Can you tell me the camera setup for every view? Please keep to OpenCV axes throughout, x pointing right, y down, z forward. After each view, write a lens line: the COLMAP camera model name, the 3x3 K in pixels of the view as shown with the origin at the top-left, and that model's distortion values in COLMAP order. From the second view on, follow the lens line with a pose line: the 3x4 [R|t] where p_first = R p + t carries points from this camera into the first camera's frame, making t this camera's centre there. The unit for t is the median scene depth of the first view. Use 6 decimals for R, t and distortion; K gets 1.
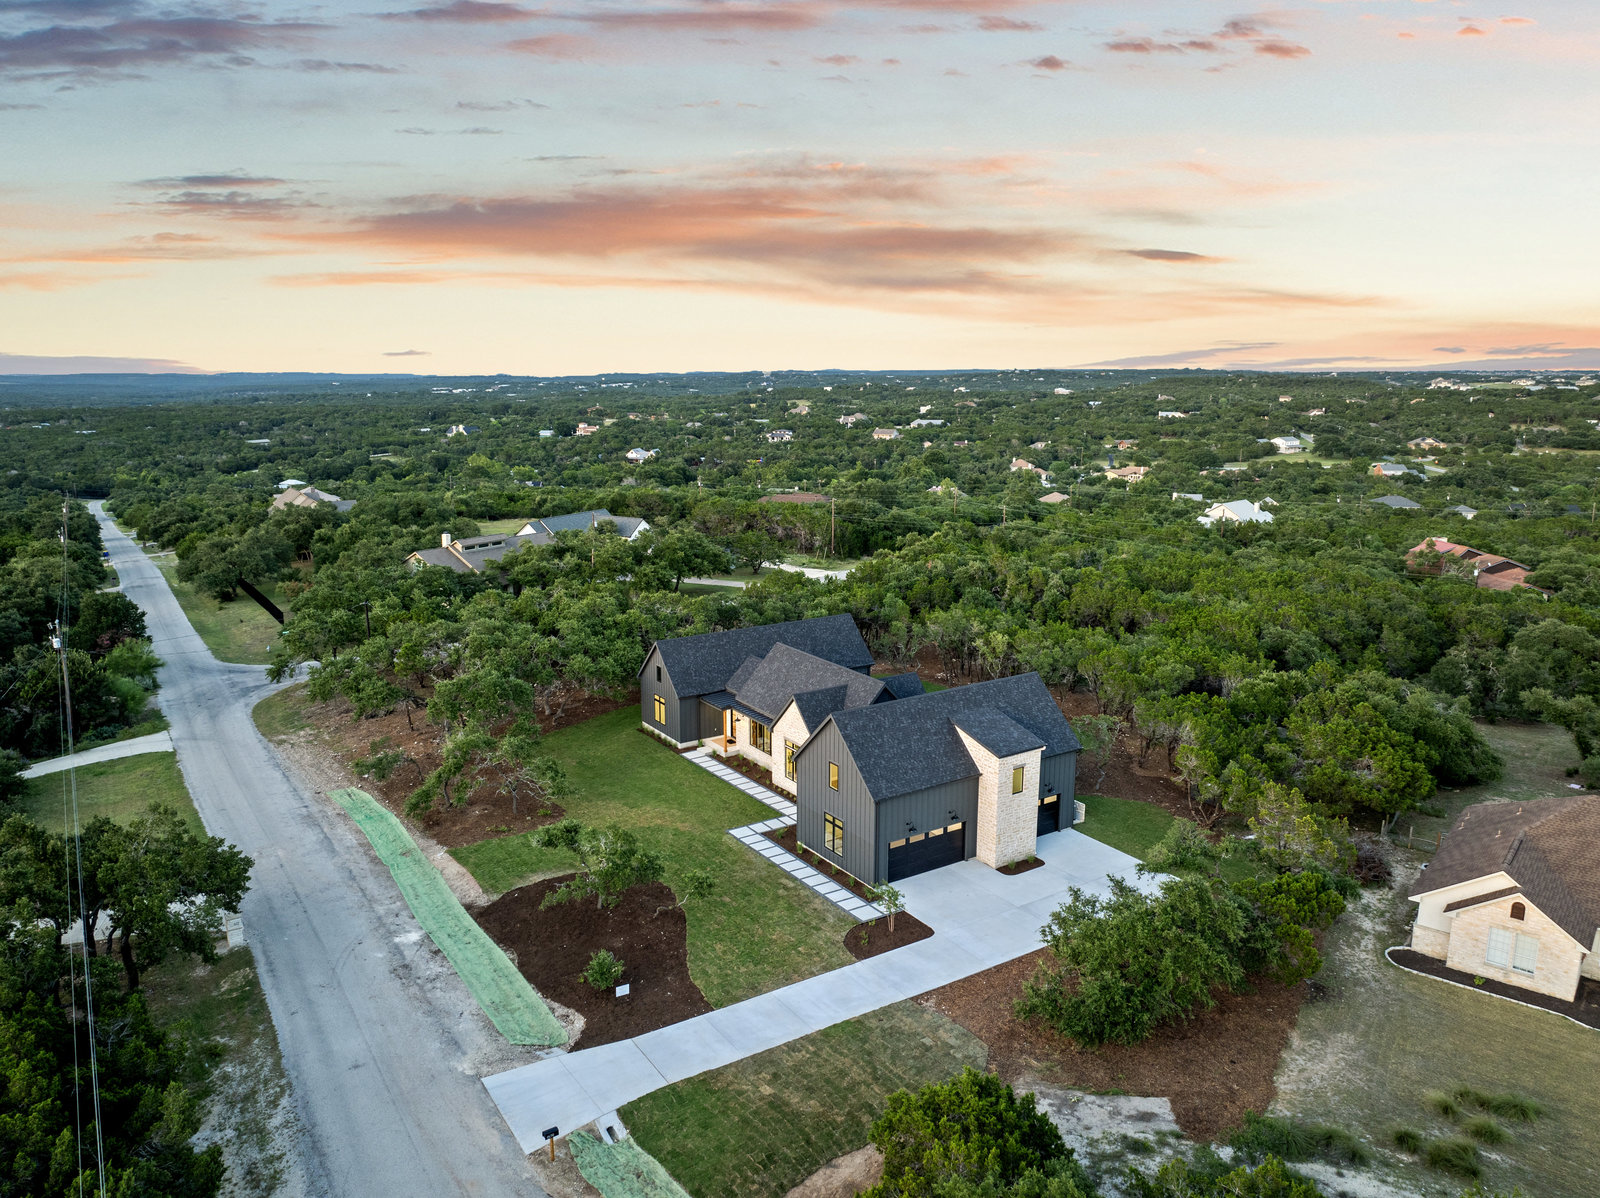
lens RADIAL K [[1122.5, 0, 800.0], [0, 1122.5, 599.0], [0, 0, 1]] dist [-0.038626, -0.002488]
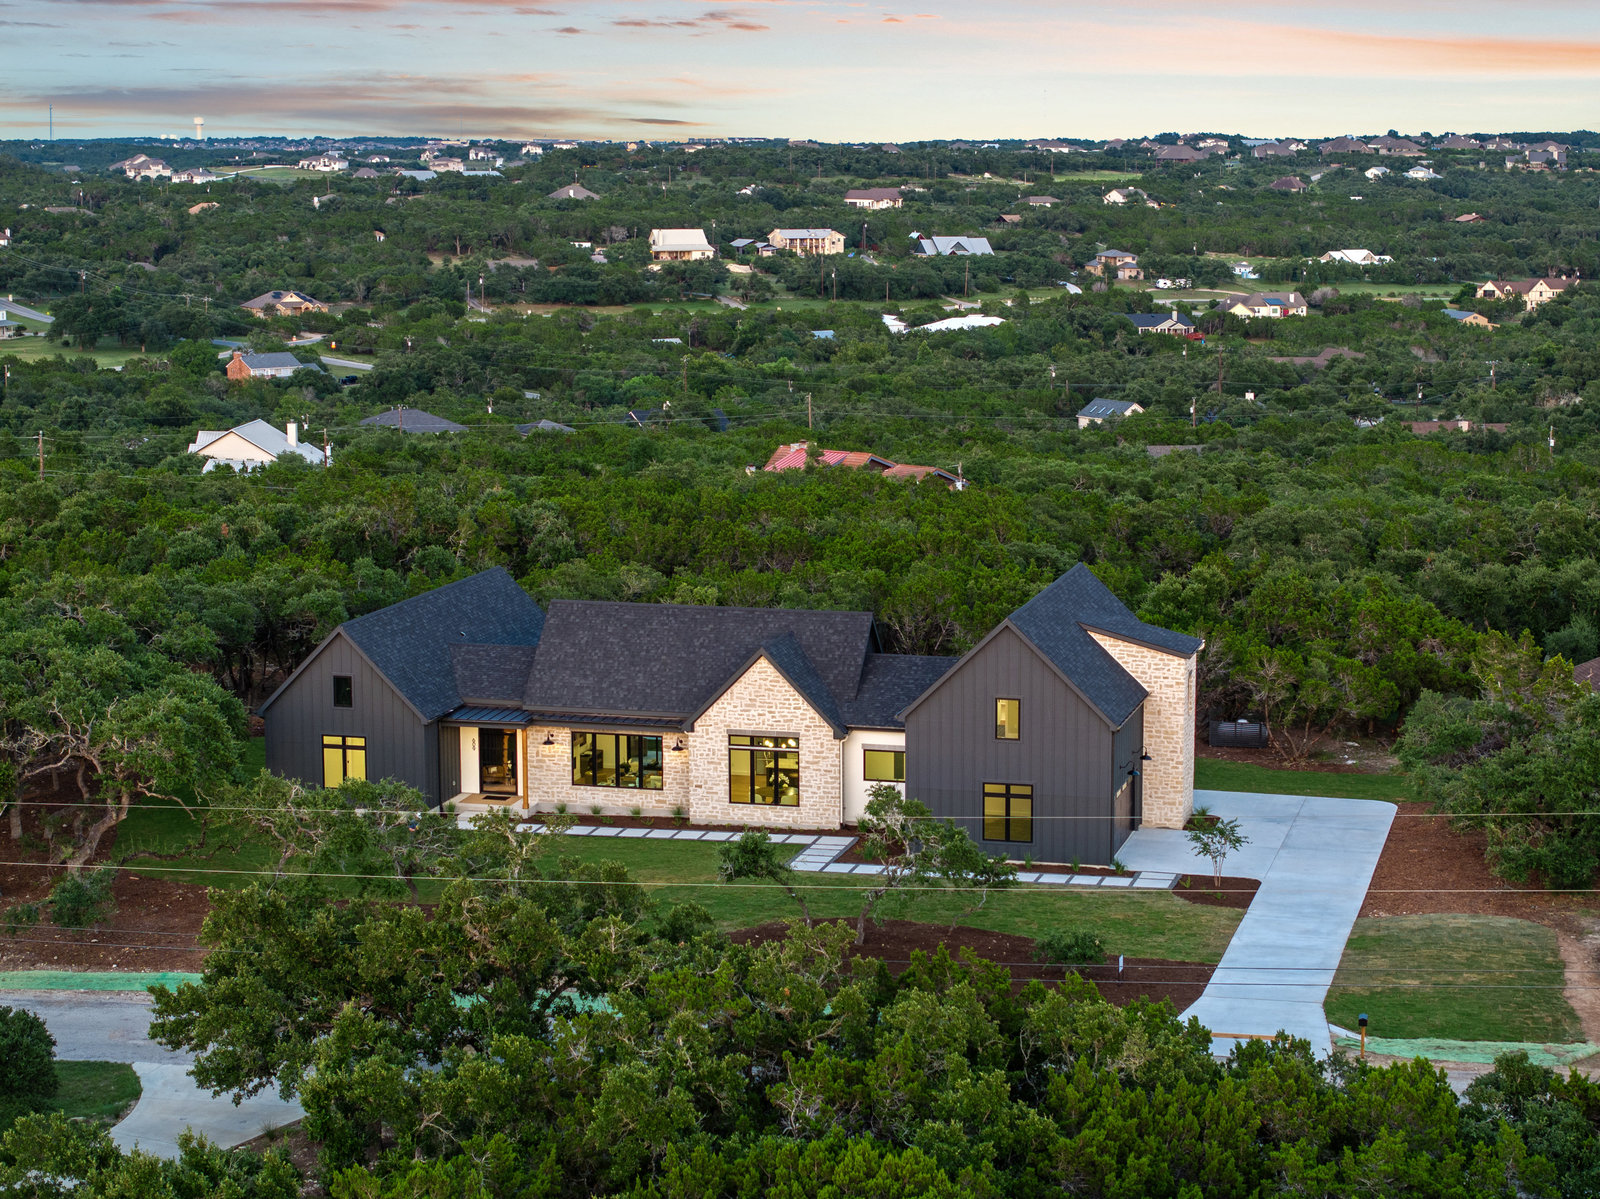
lens RADIAL K [[3189.9, 0, 908.9], [0, 3189.9, 599.7], [0, 0, 1]] dist [-0.150682, 0.809005]
pose [[0.717150, -0.091956, 0.690825, -0.956565], [0.131712, 0.991276, -0.004781, 0.068664], [-0.684359, 0.094419, 0.723006, -0.222108]]
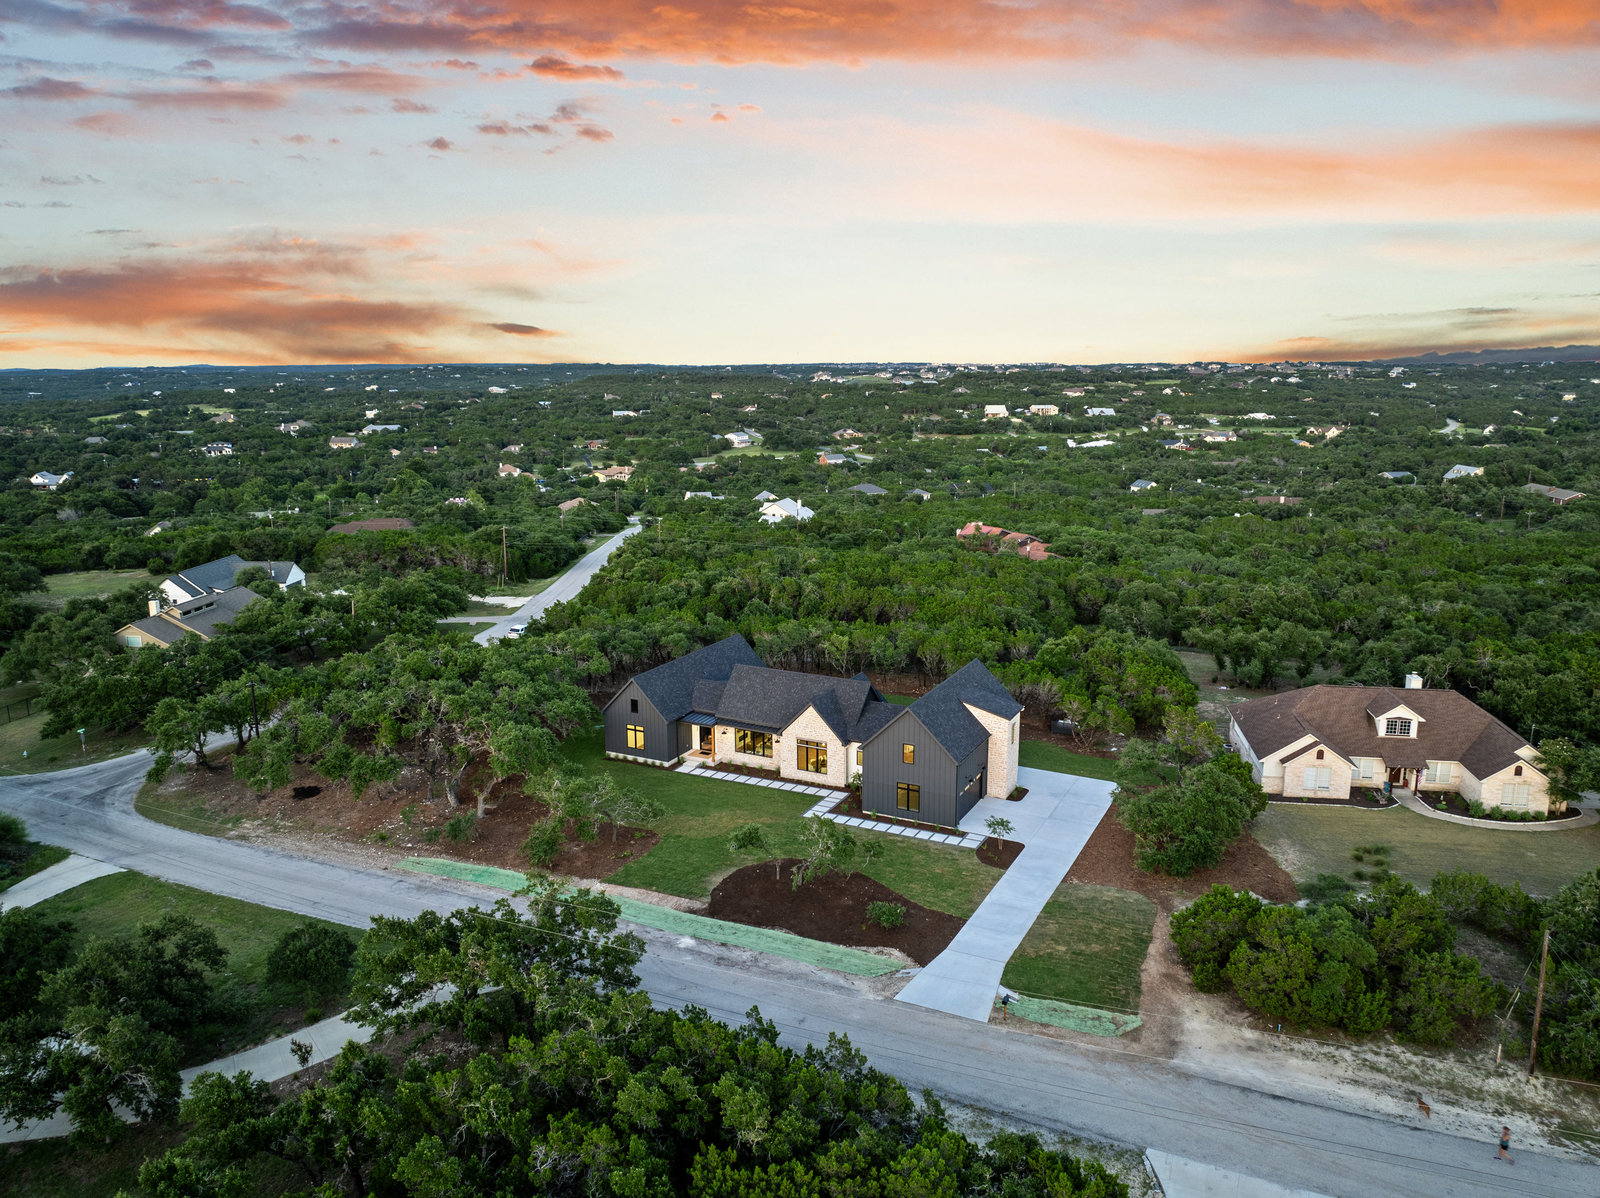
lens RADIAL K [[1122.2, 0, 836.8], [0, 1122.2, 593.9], [0, 0, 1]] dist [-0.014078, -0.048616]
pose [[0.856615, -0.100827, 0.506009, -0.528825], [0.100527, 0.994541, 0.027990, -0.059014], [-0.506069, 0.026891, 0.862074, -0.090504]]
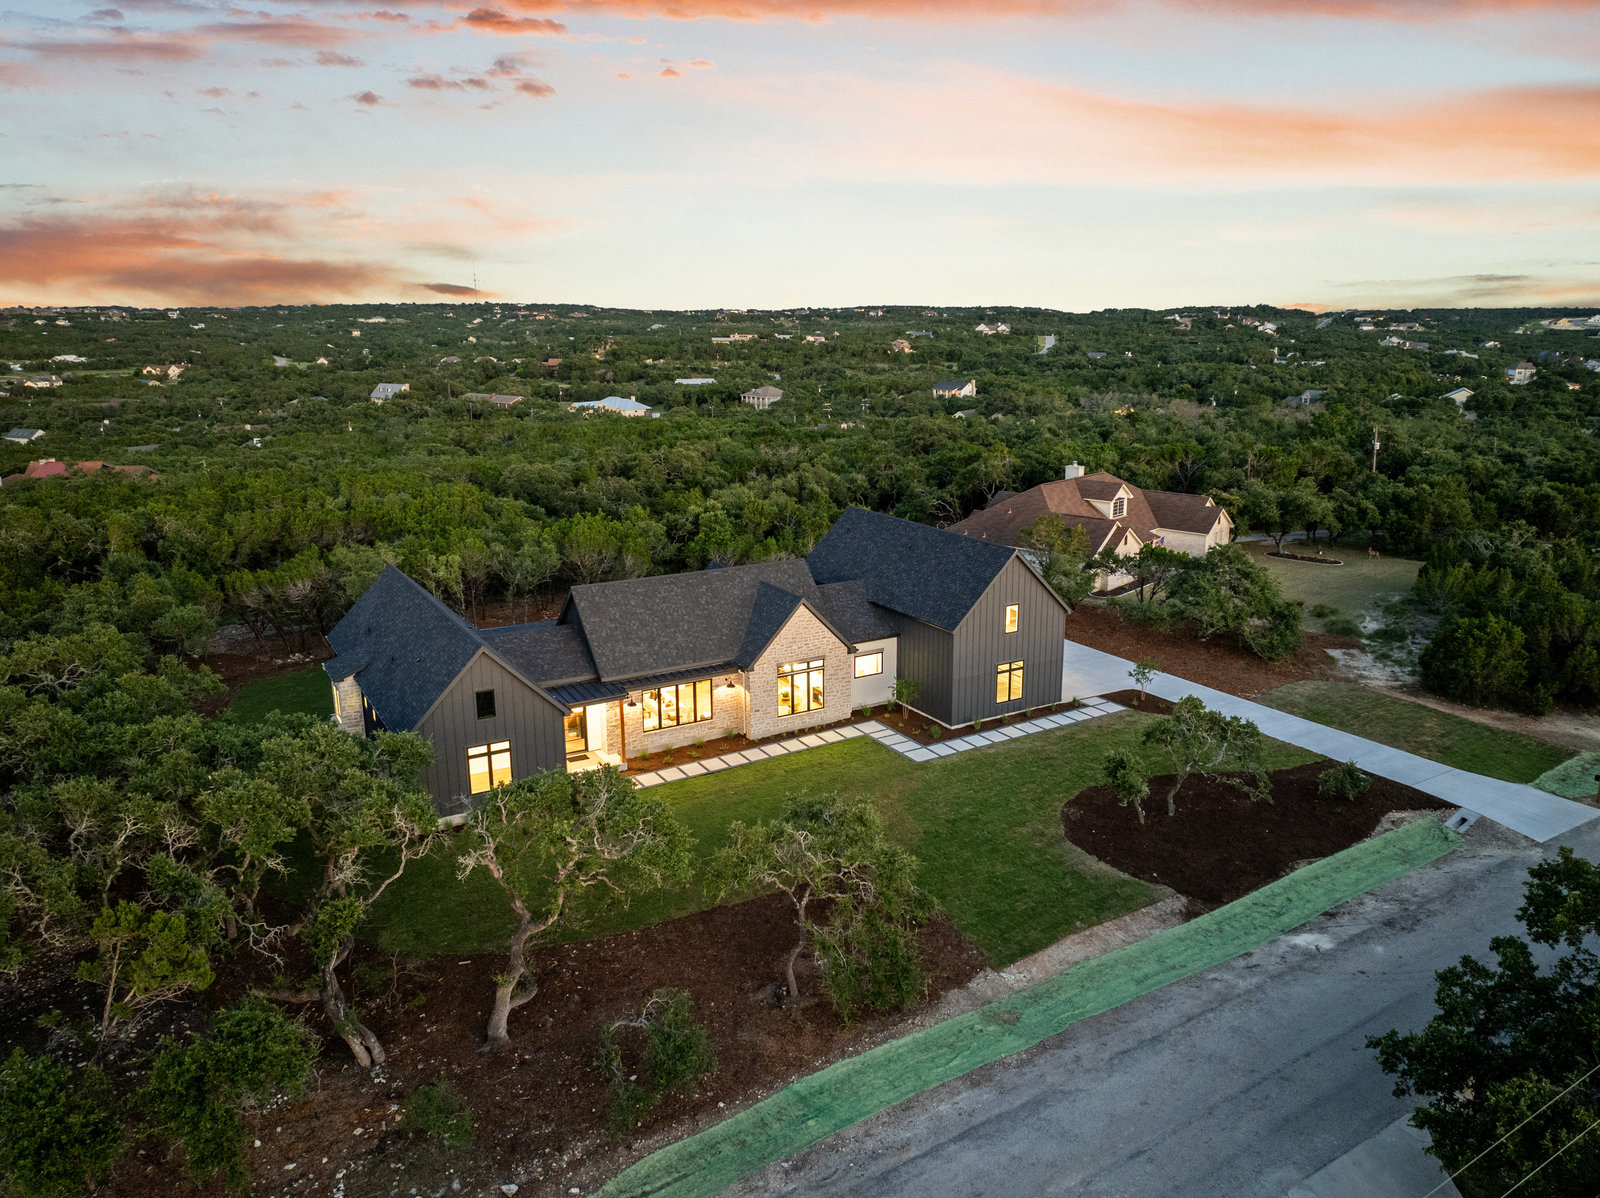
lens RADIAL K [[1131.6, 0, 839.5], [0, 1131.6, 586.6], [0, 0, 1]] dist [-0.027912, -0.016736]
pose [[0.014746, -0.229096, 0.973292, -0.658840], [0.191339, 0.956056, 0.222140, -0.076932], [-0.981413, 0.182953, 0.057933, 0.811945]]
